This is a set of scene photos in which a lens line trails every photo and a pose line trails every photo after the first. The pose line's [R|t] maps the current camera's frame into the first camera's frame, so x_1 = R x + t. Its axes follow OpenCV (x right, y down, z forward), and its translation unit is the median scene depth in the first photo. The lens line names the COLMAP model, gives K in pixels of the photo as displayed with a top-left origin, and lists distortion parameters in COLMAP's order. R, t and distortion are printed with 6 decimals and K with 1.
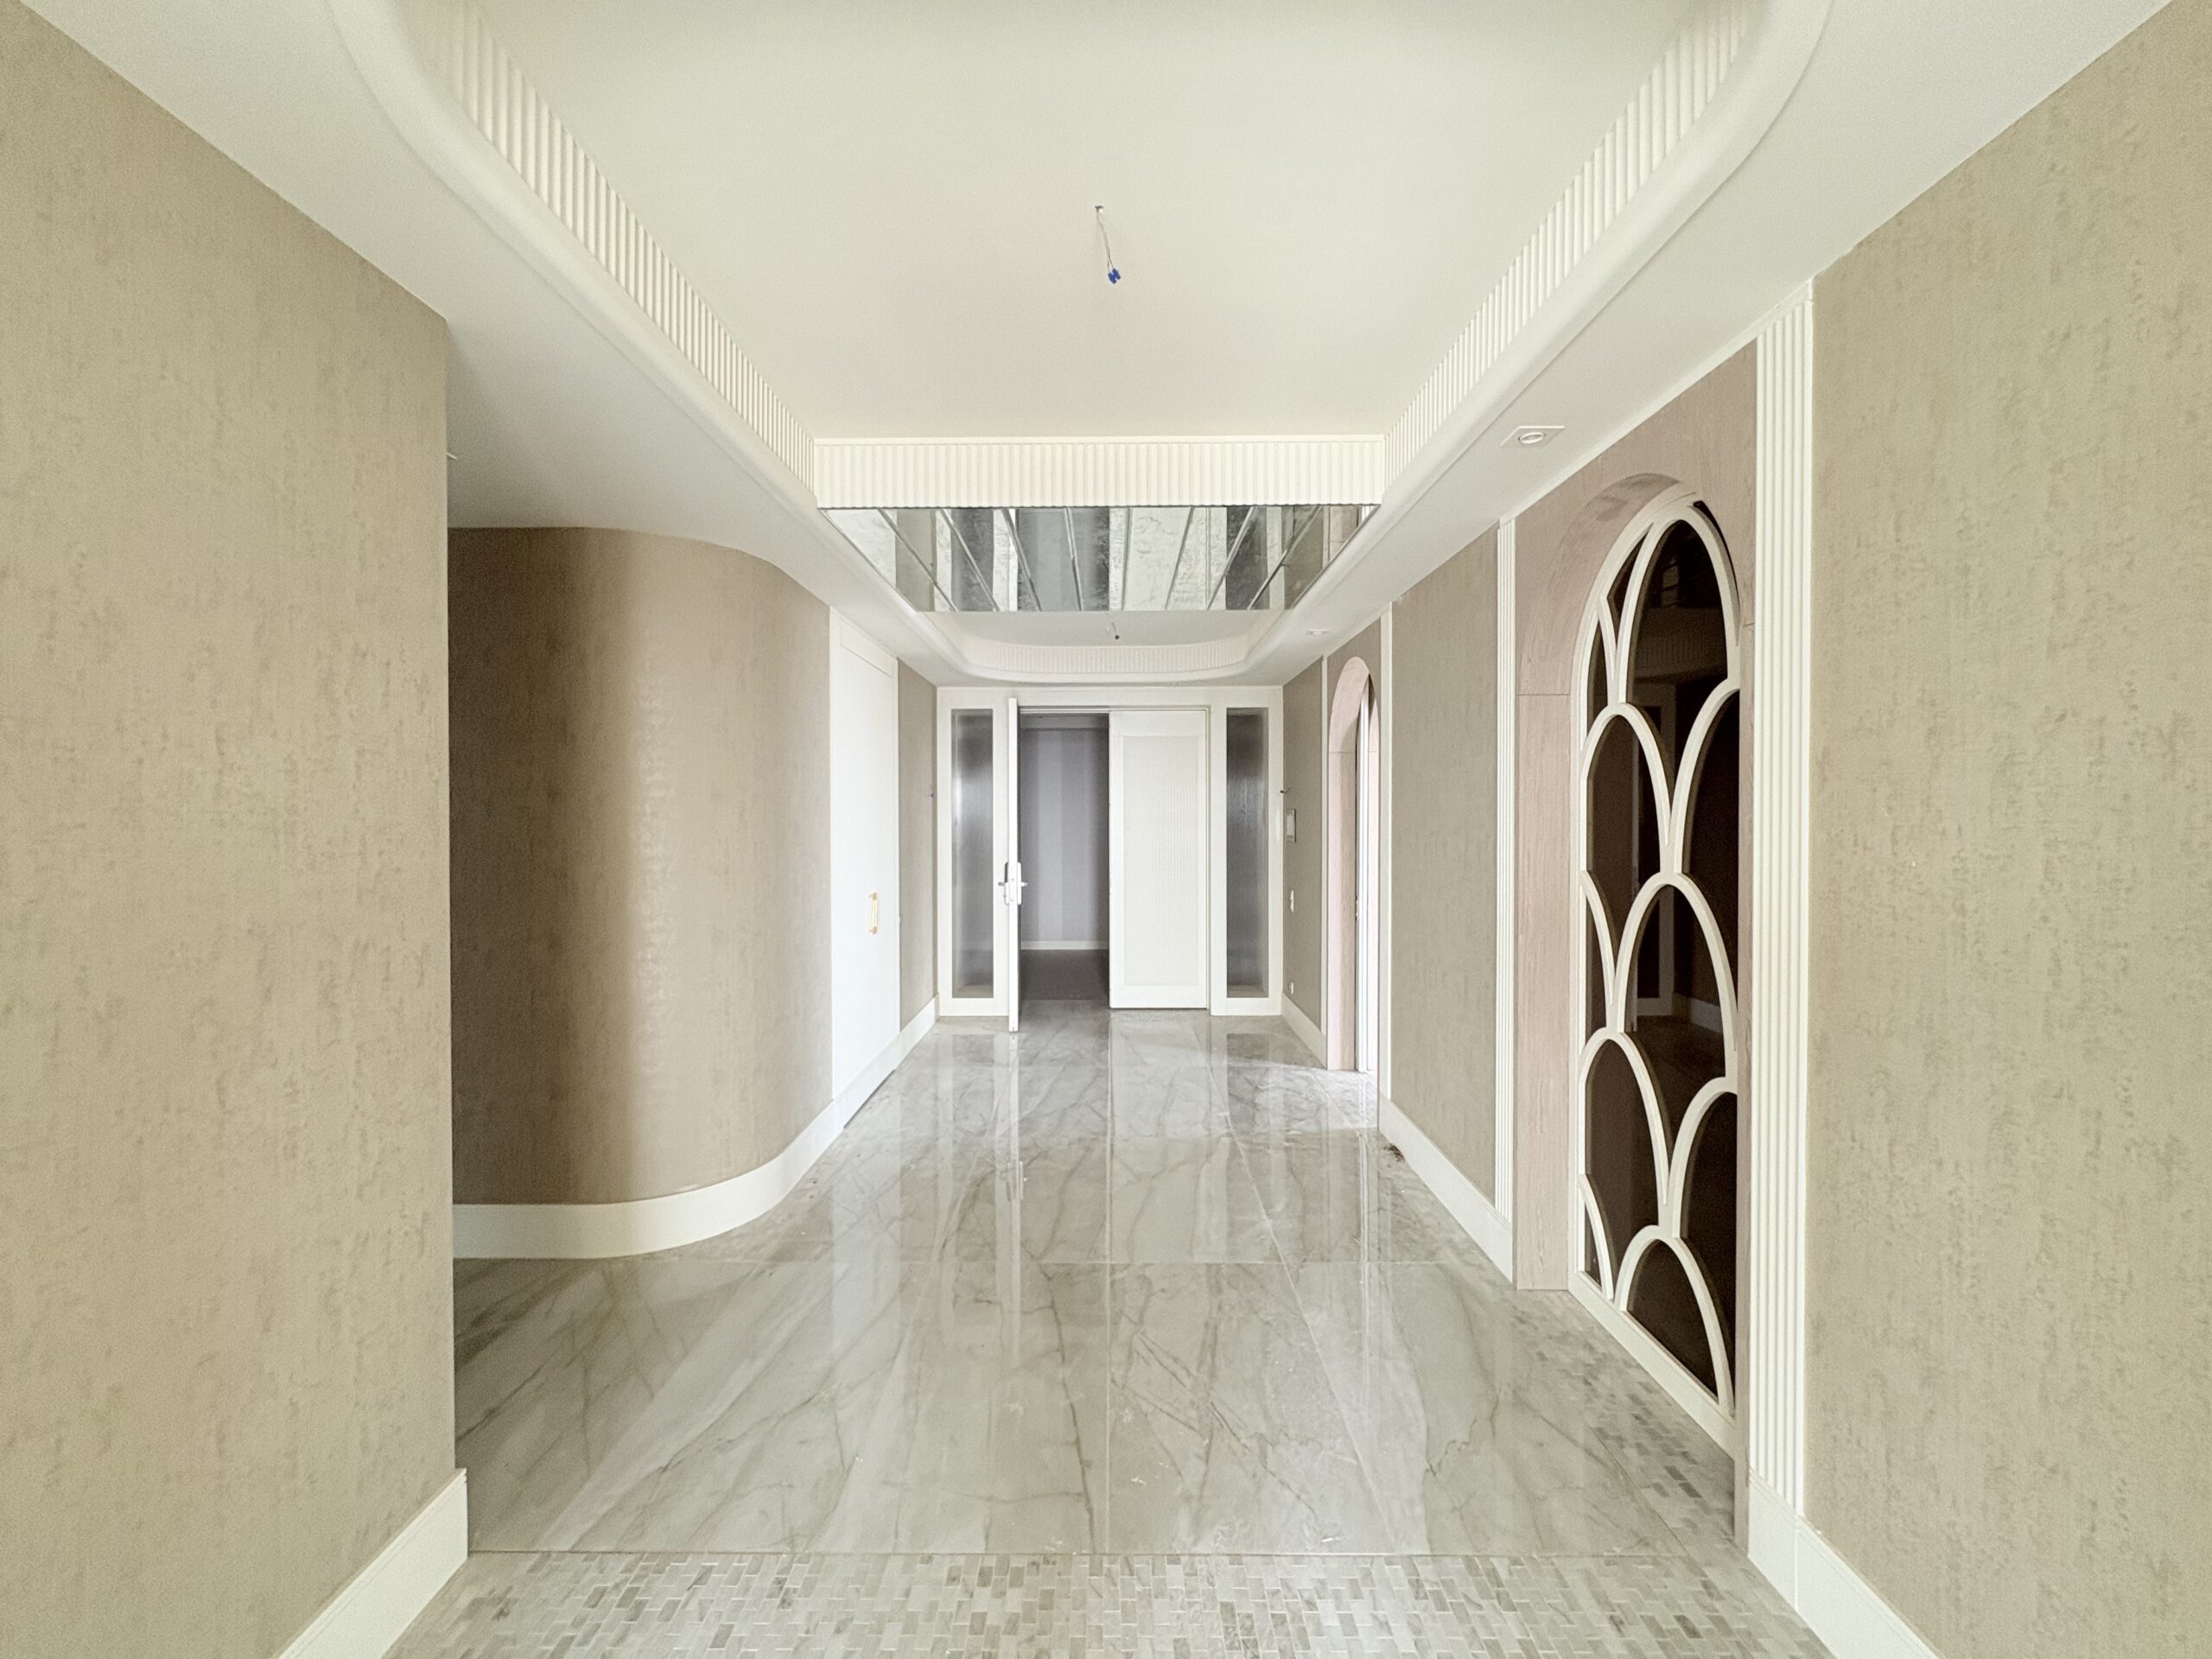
lens RADIAL K [[883.1, 0, 1101.8], [0, 883.1, 821.8], [0, 0, 1]] dist [0.000246, 0.000283]
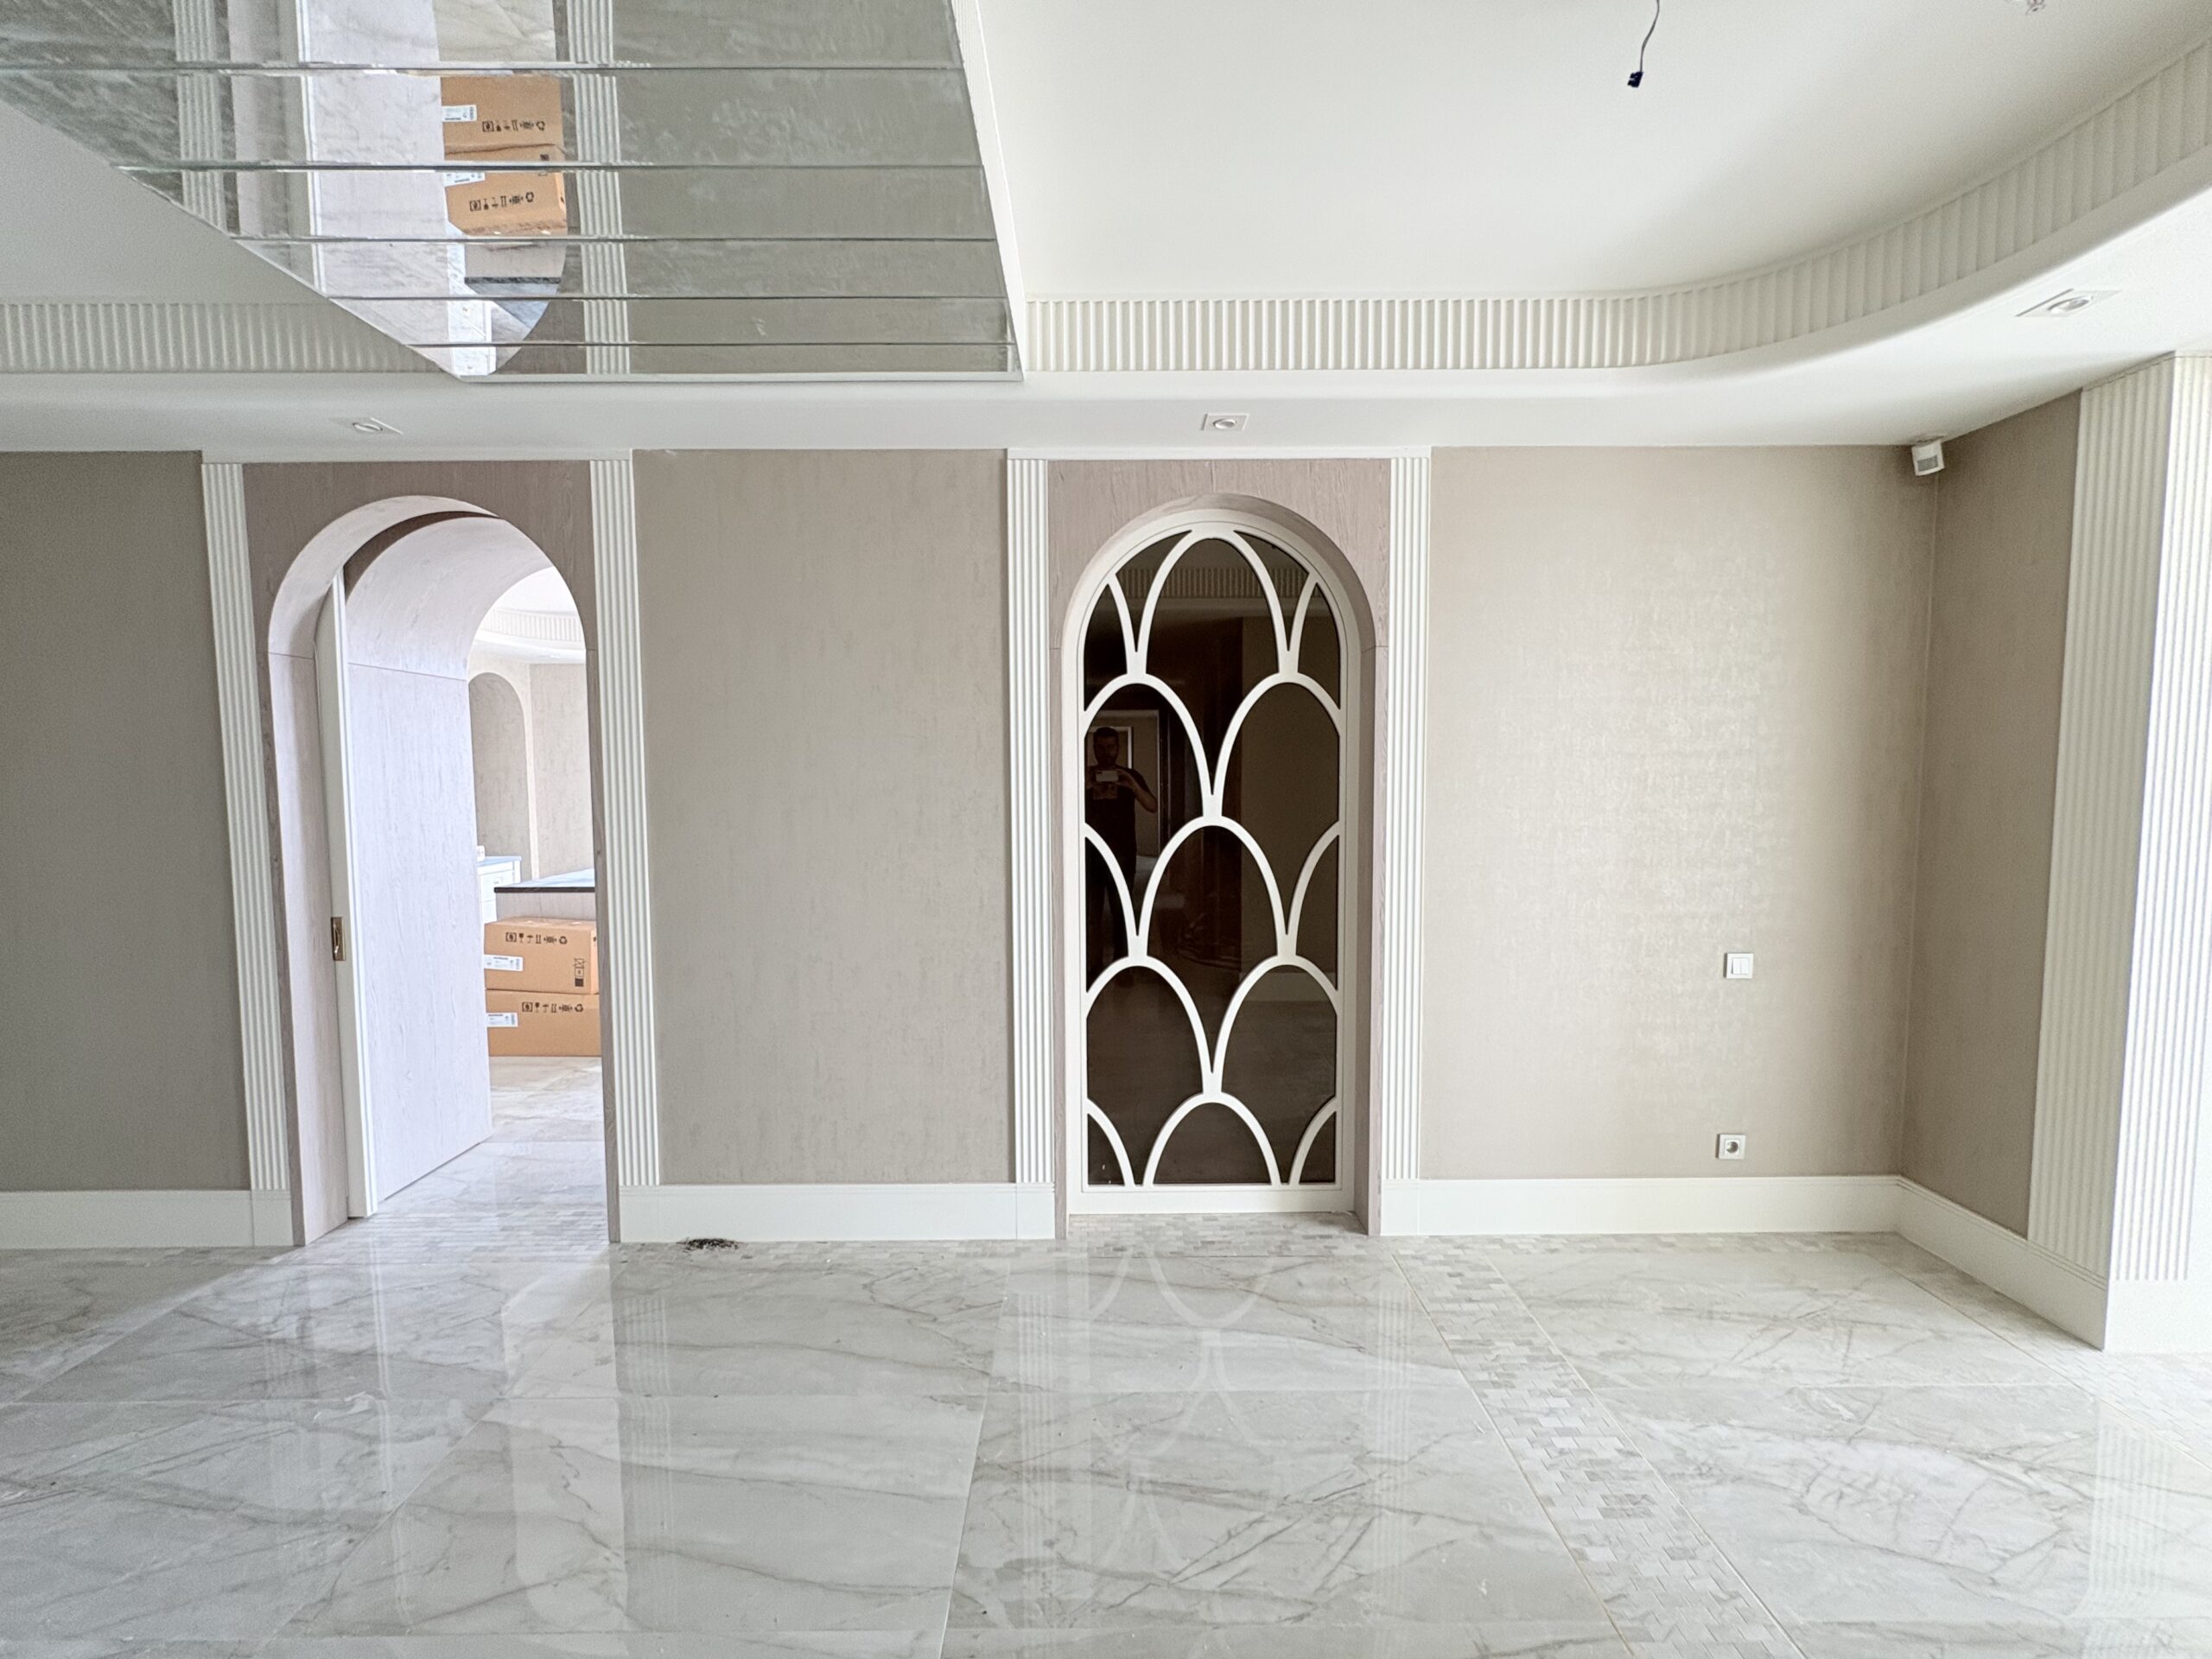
lens RADIAL K [[883.1, 0, 1101.9], [0, 883.1, 829.3], [0, 0, 1]] dist [0.000246, 0.000283]
pose [[-0.014893, -0.063509, 0.997870, -0.594968], [0.010902, 0.997911, 0.063674, -0.007844], [-0.999830, 0.011827, -0.014169, 1.113730]]
